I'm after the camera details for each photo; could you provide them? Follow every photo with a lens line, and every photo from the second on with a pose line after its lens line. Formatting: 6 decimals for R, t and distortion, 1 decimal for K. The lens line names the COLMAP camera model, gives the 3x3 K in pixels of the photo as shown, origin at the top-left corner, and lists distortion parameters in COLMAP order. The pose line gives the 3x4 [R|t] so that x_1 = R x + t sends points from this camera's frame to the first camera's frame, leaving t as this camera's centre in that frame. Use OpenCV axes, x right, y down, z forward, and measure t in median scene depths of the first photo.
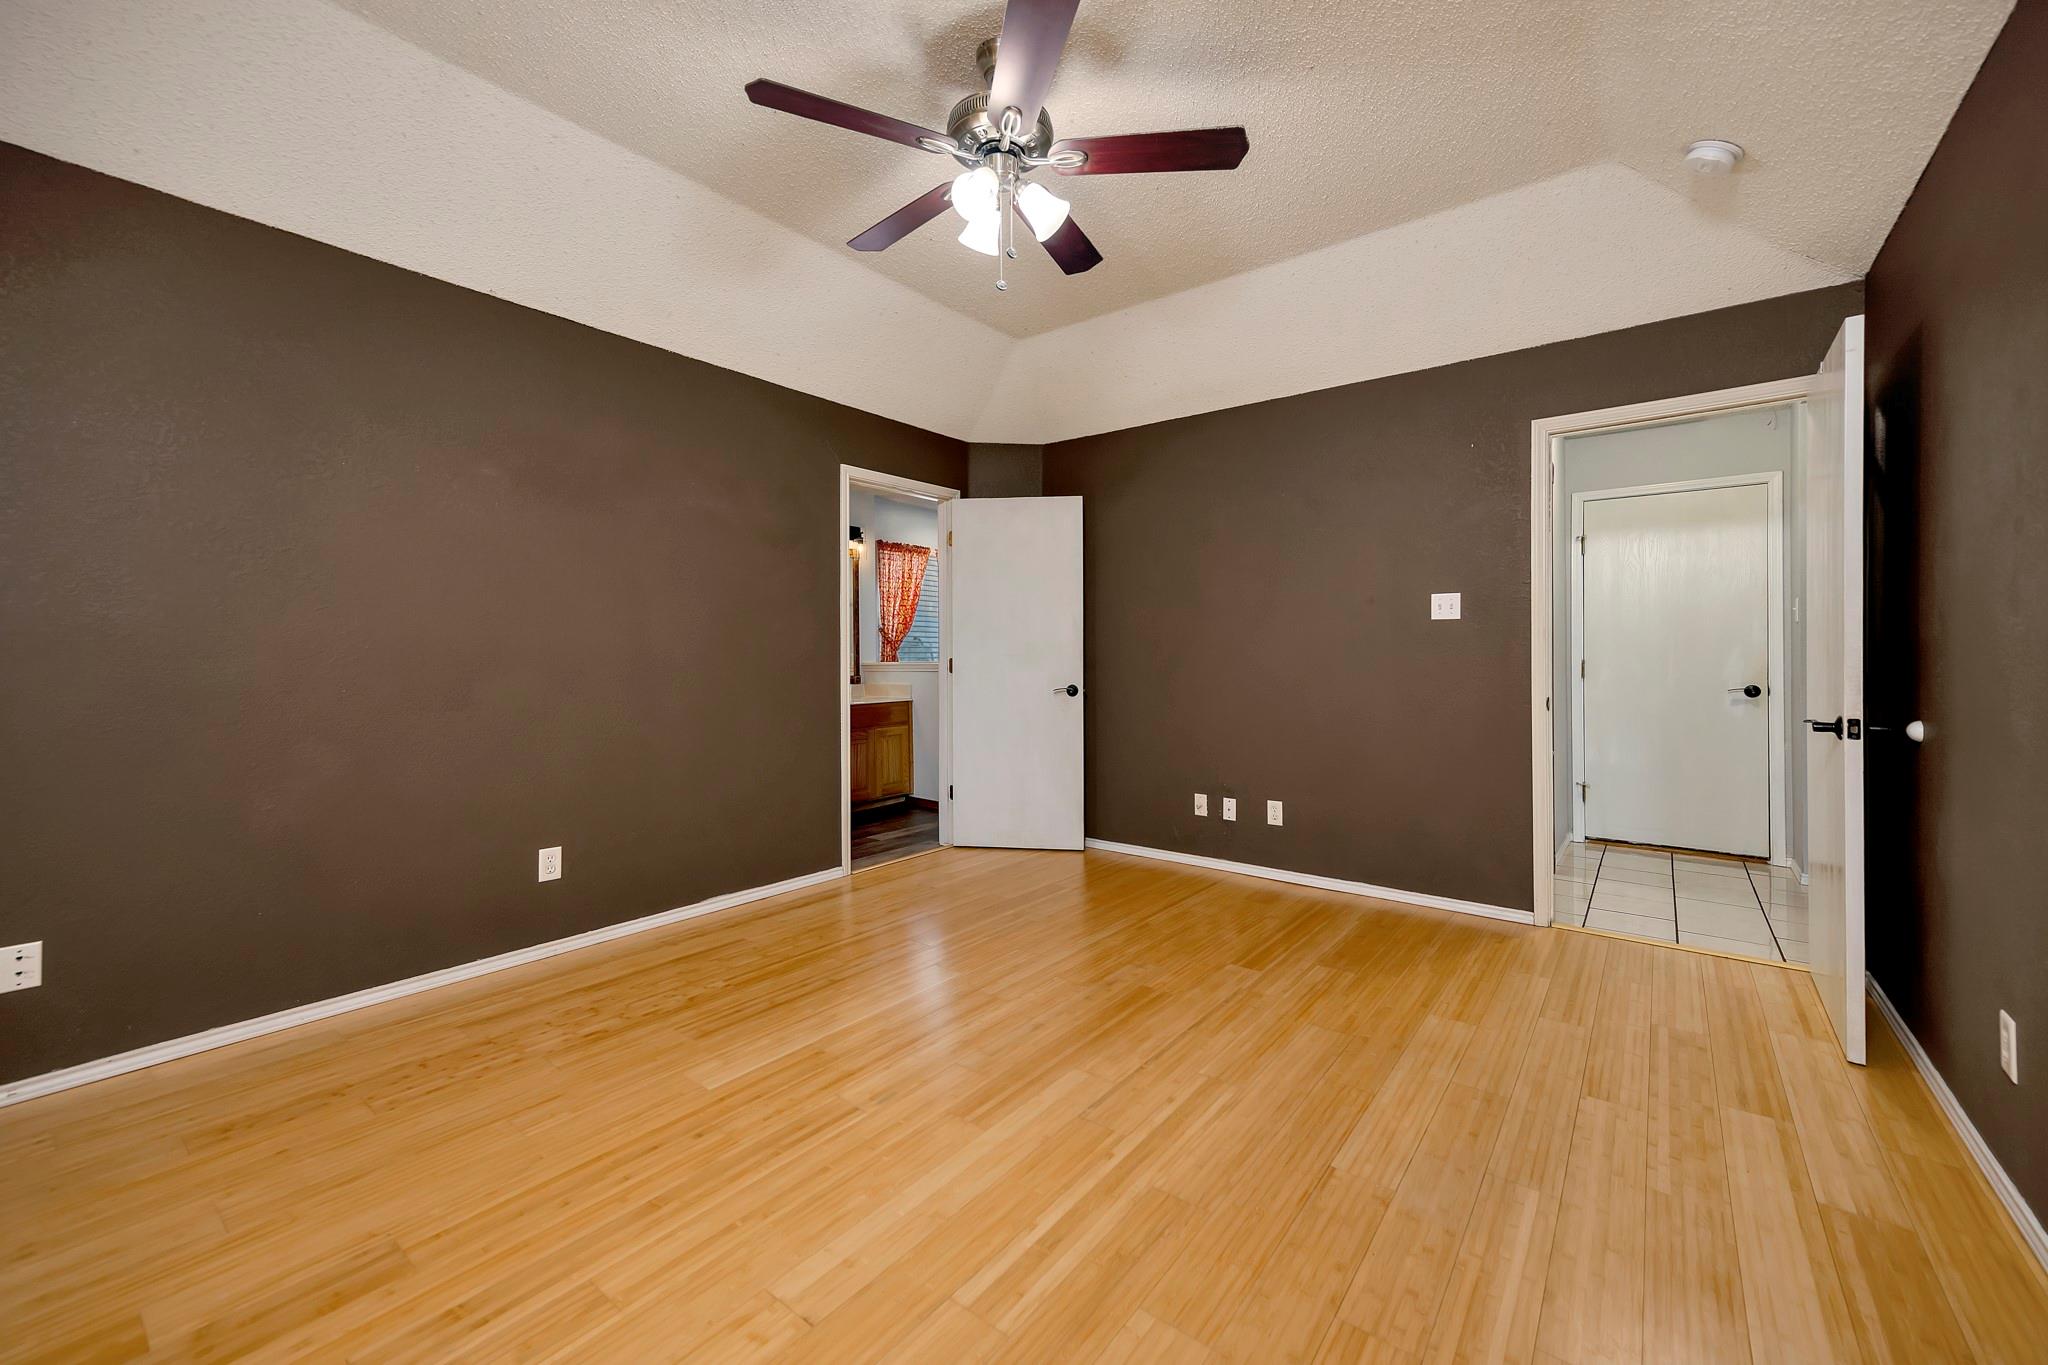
lens RADIAL K [[825.0, 0, 1027.6], [0, 825.0, 652.7], [0, 0, 1]] dist [0.015912, 0.000264]
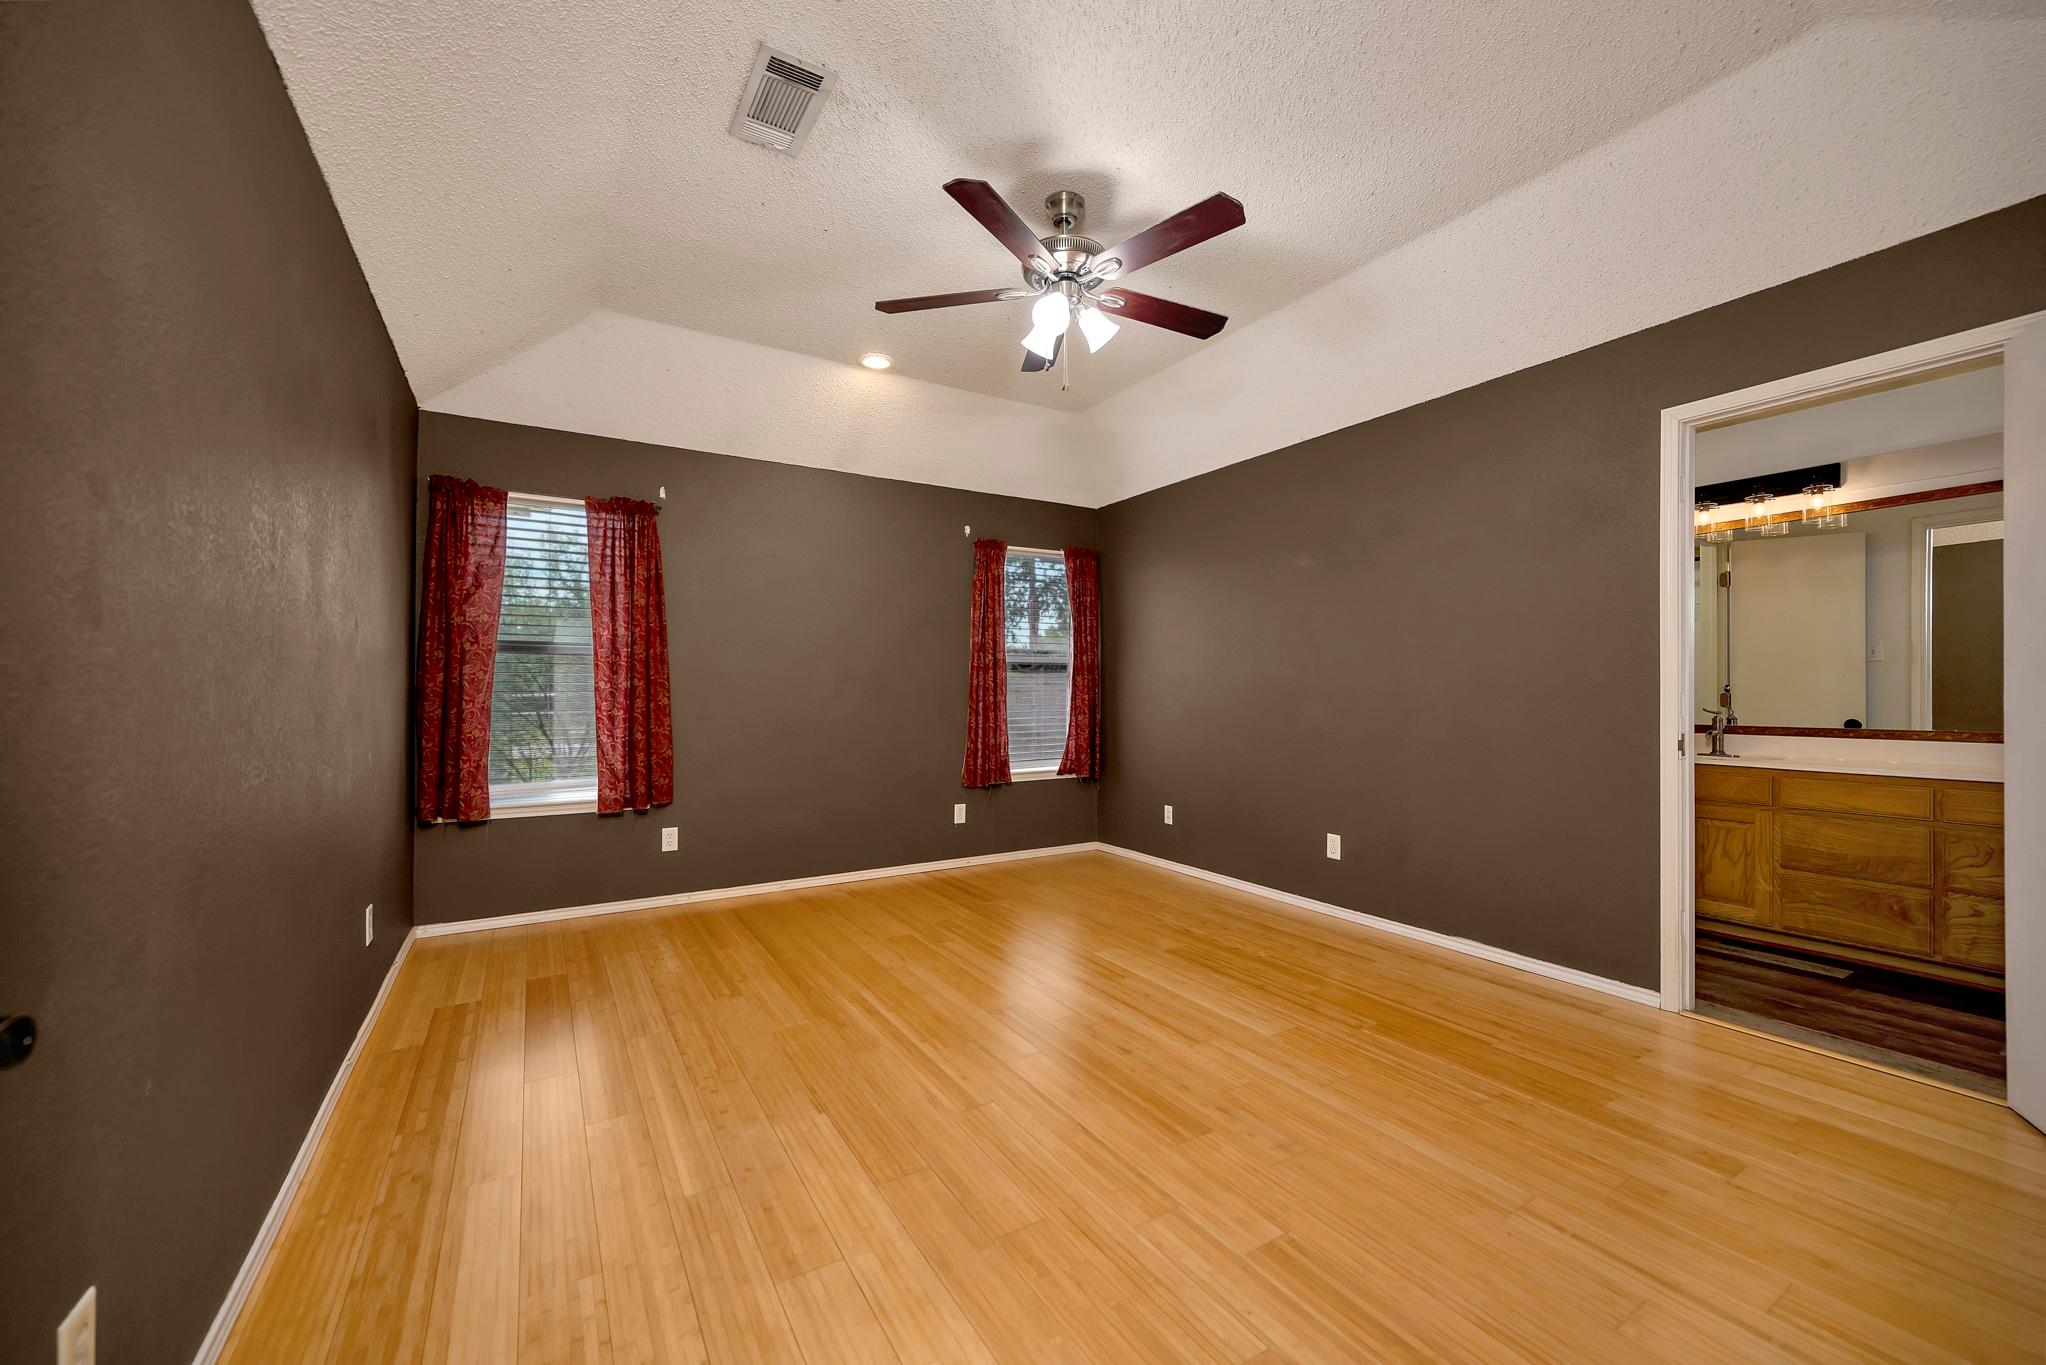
lens RADIAL K [[780.5, 0, 1023.0], [0, 780.5, 682.5], [0, 0, 1]] dist [0.000196, -0.000070]
pose [[-0.350553, -0.008117, -0.936508, 0.918553], [0.005156, 0.999931, -0.010596, 0.001068], [0.936529, -0.008543, -0.350487, 1.153173]]
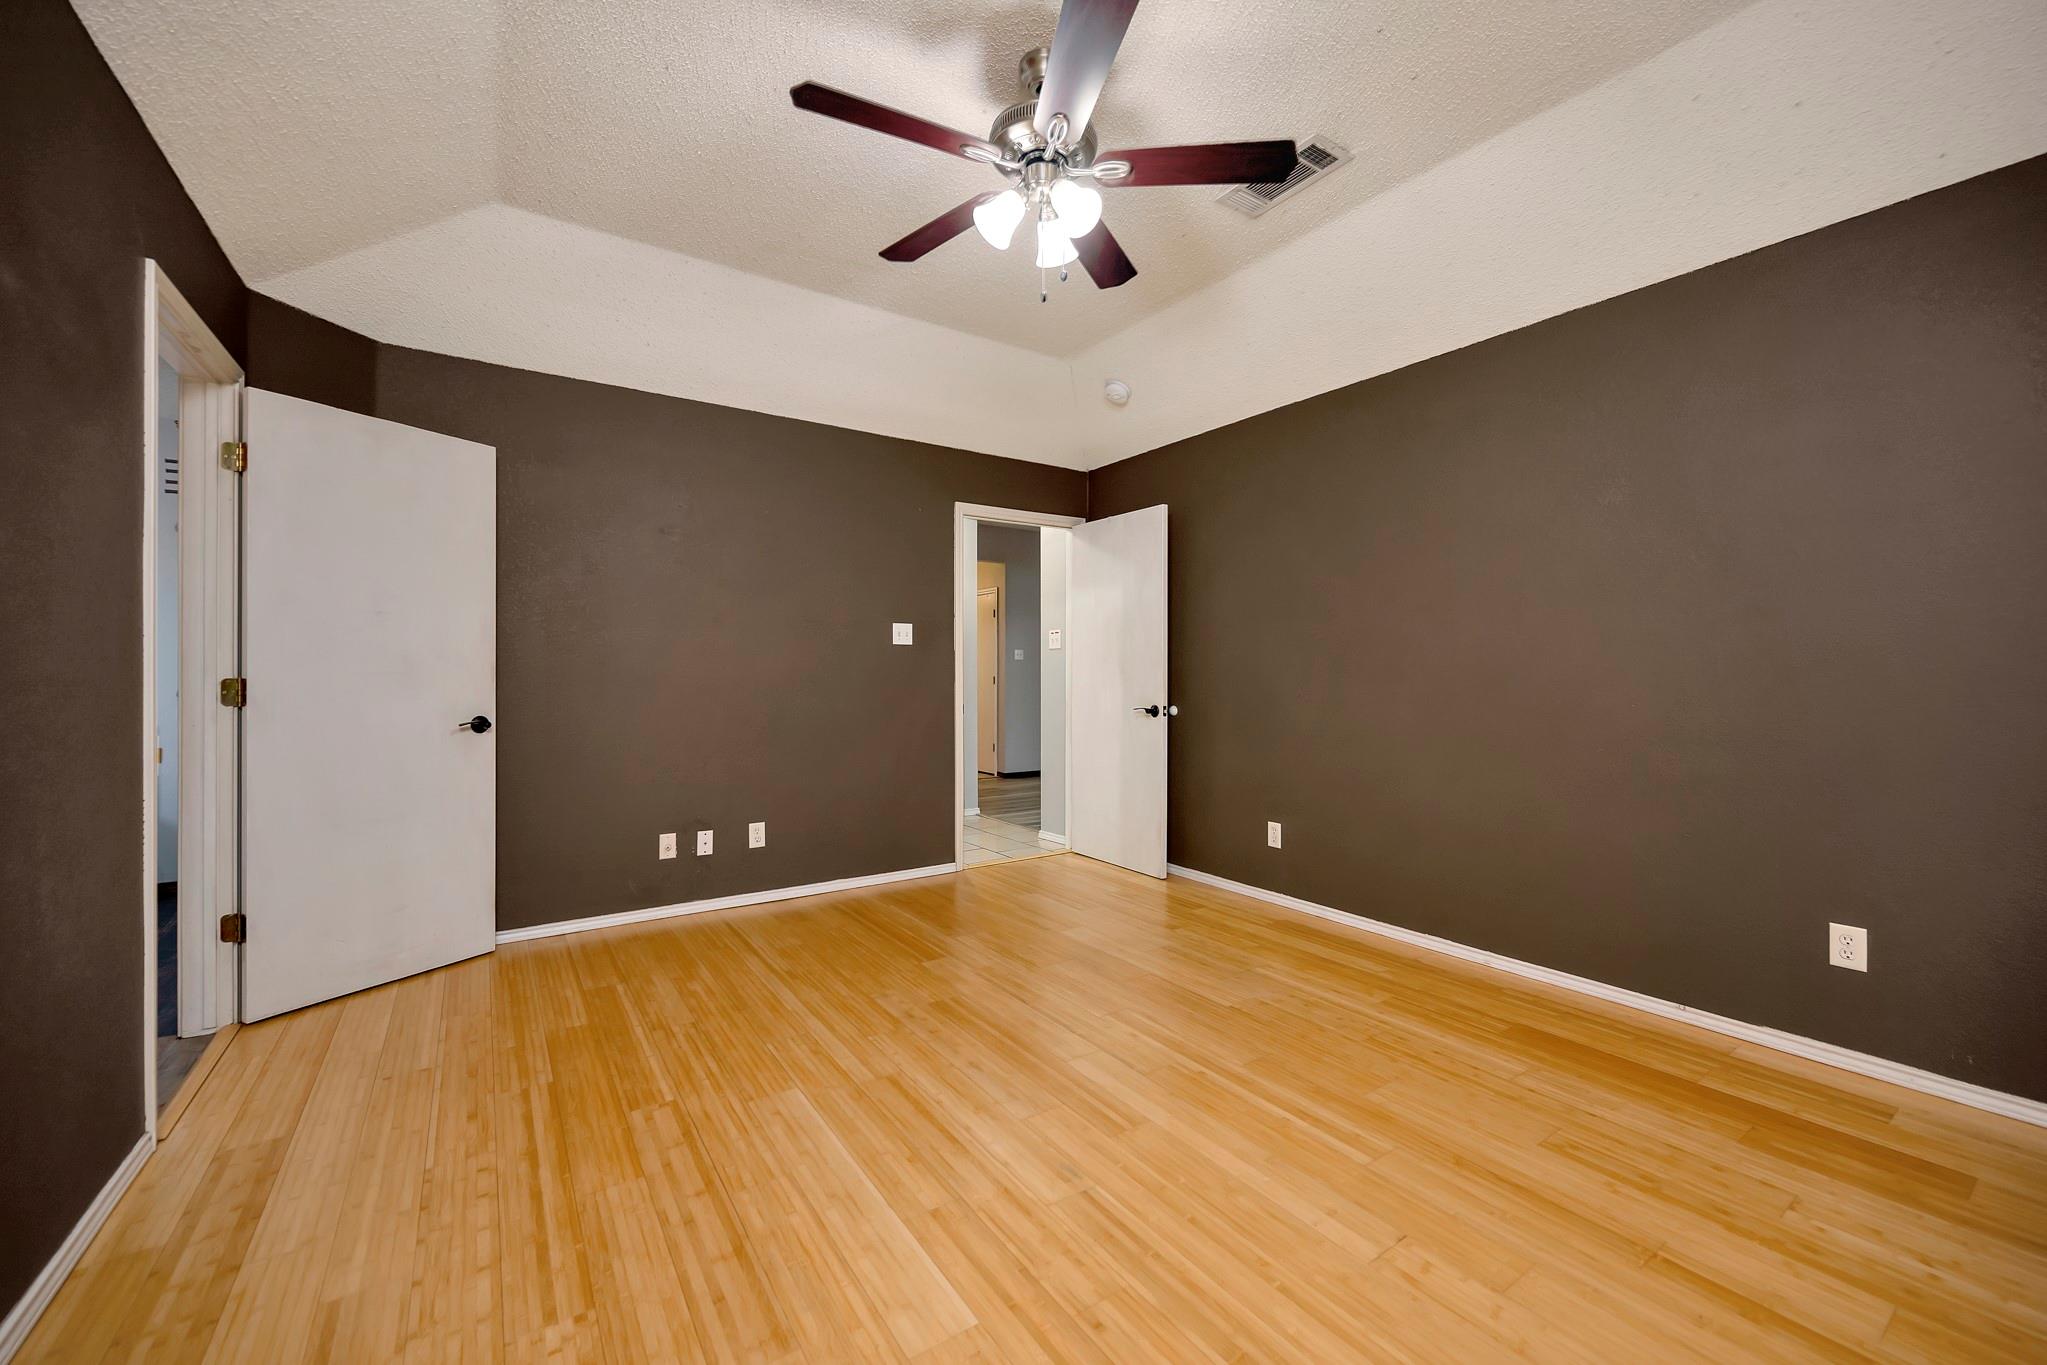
lens RADIAL K [[815.7, 0, 1034.1], [0, 815.7, 685.5], [0, 0, 1]] dist [-0.001274, -0.000026]
pose [[0.292340, -0.016193, 0.956177, -0.809228], [-0.004345, 0.999824, 0.018261, -0.003385], [-0.956305, -0.009493, 0.292218, 0.624078]]
